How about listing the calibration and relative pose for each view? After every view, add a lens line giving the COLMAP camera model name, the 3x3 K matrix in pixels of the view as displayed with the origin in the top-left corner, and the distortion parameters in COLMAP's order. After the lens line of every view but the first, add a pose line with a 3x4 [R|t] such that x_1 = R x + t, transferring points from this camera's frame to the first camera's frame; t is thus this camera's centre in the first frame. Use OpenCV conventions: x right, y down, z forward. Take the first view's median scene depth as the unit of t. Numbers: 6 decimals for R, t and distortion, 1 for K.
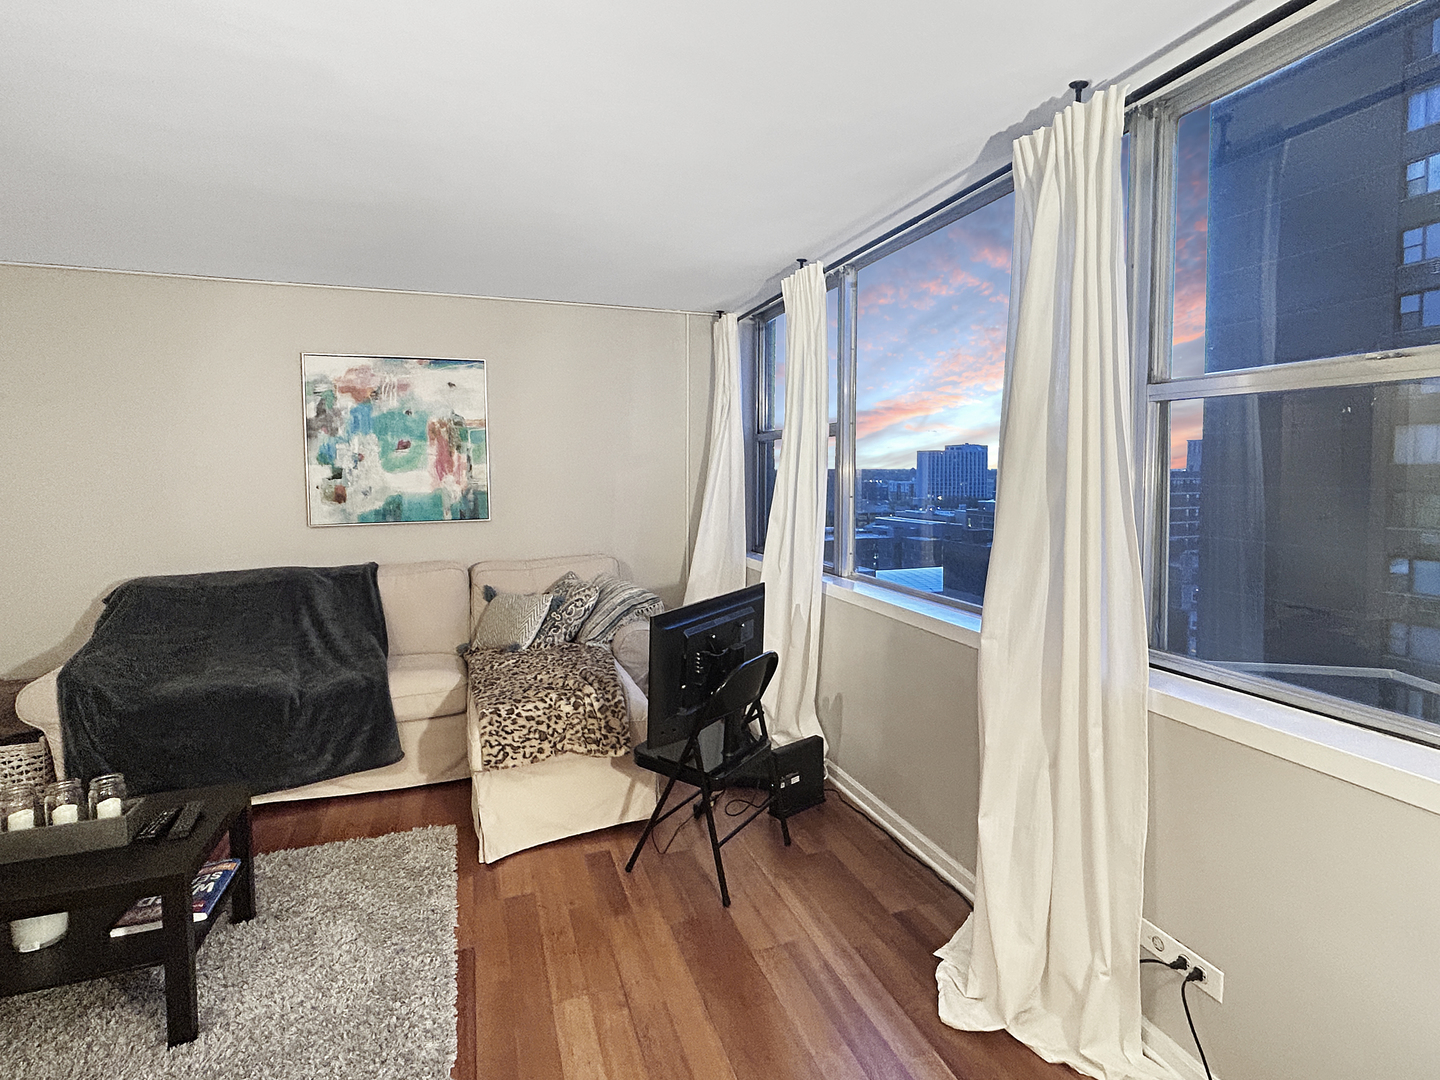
lens RADIAL K [[721.5, 0, 717.8], [0, 721.5, 506.2], [0, 0, 1]] dist [0.005530, 0.001587]
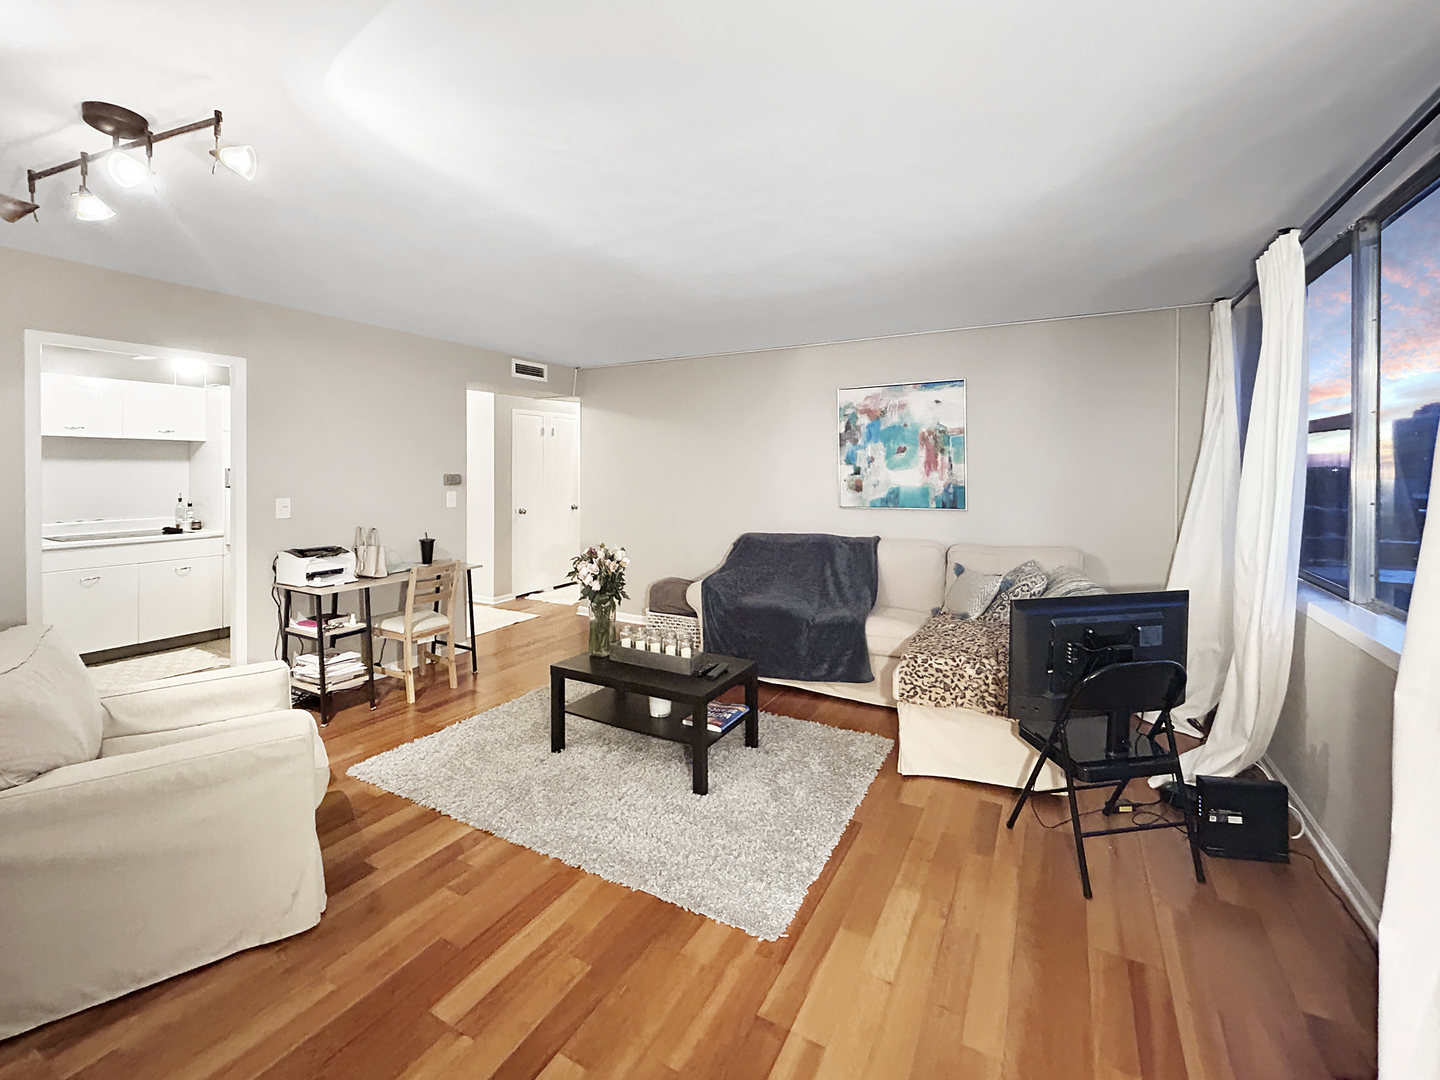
lens RADIAL K [[610.5, 0, 726.9], [0, 610.5, 473.3], [0, 0, 1]] dist [0.001671, -0.000141]
pose [[0.670874, 0.010410, -0.741498, 0.230746], [-0.040499, 0.998924, -0.022617, -0.003982], [0.740464, 0.045203, 0.670574, 0.013649]]
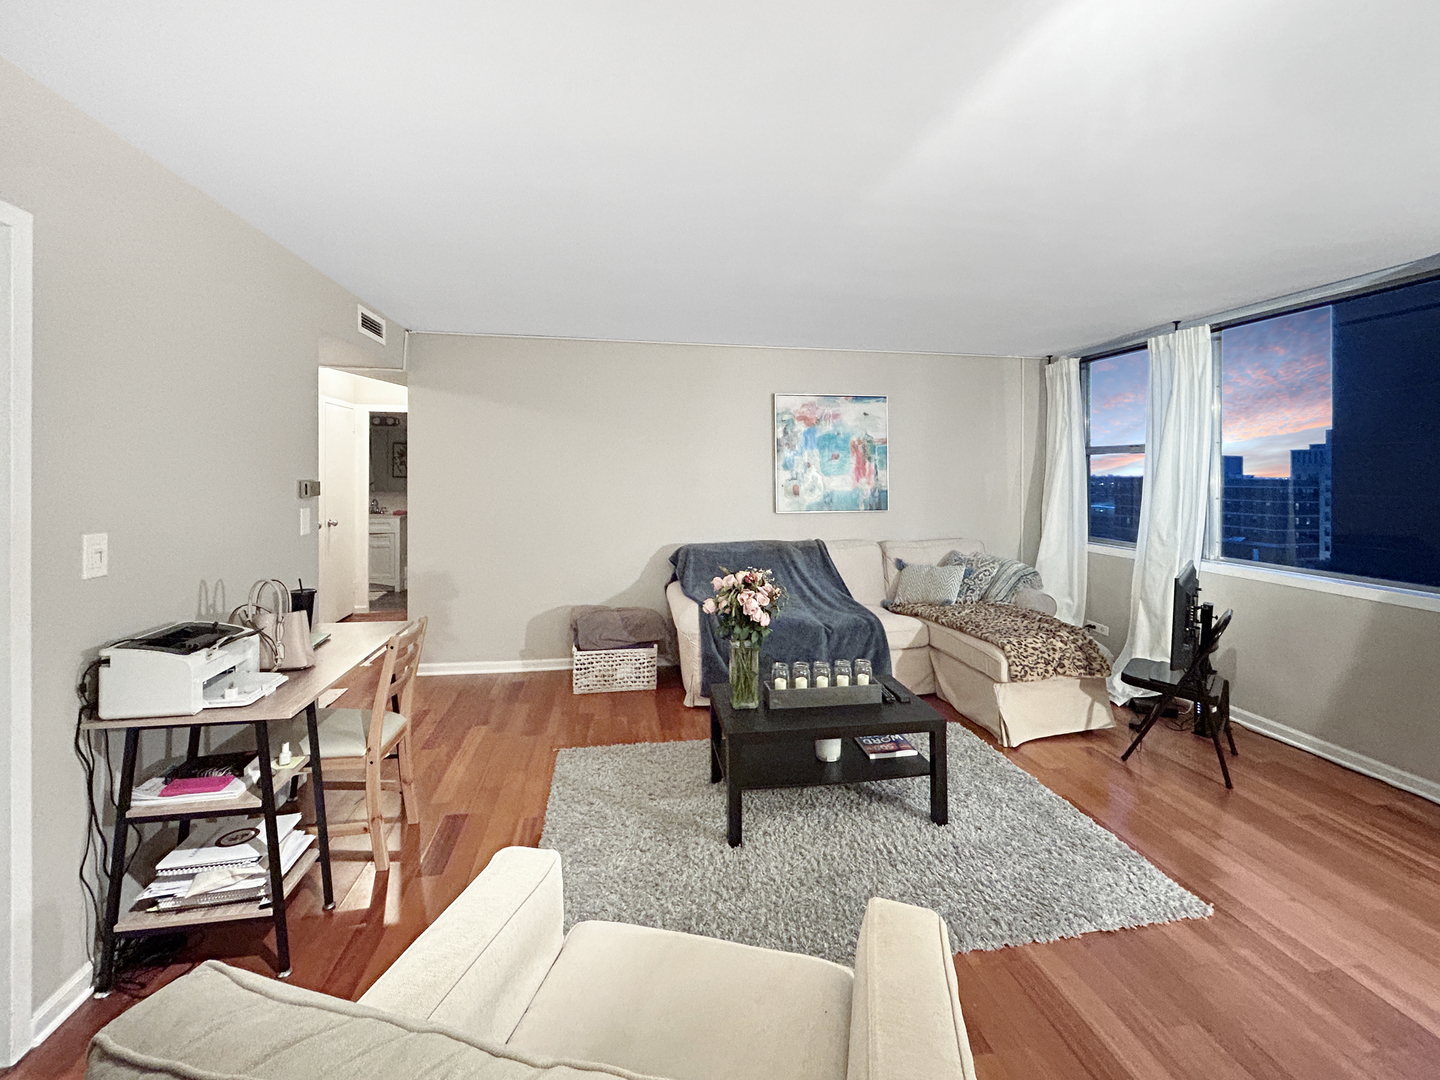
lens RADIAL K [[610.5, 0, 737.3], [0, 610.5, 470.6], [0, 0, 1]] dist [0.001671, -0.000141]
pose [[0.986606, 0.012139, -0.162668, -0.551083], [-0.020877, 0.998423, -0.052114, 0.011940], [0.161778, 0.054812, 0.985304, -0.271869]]
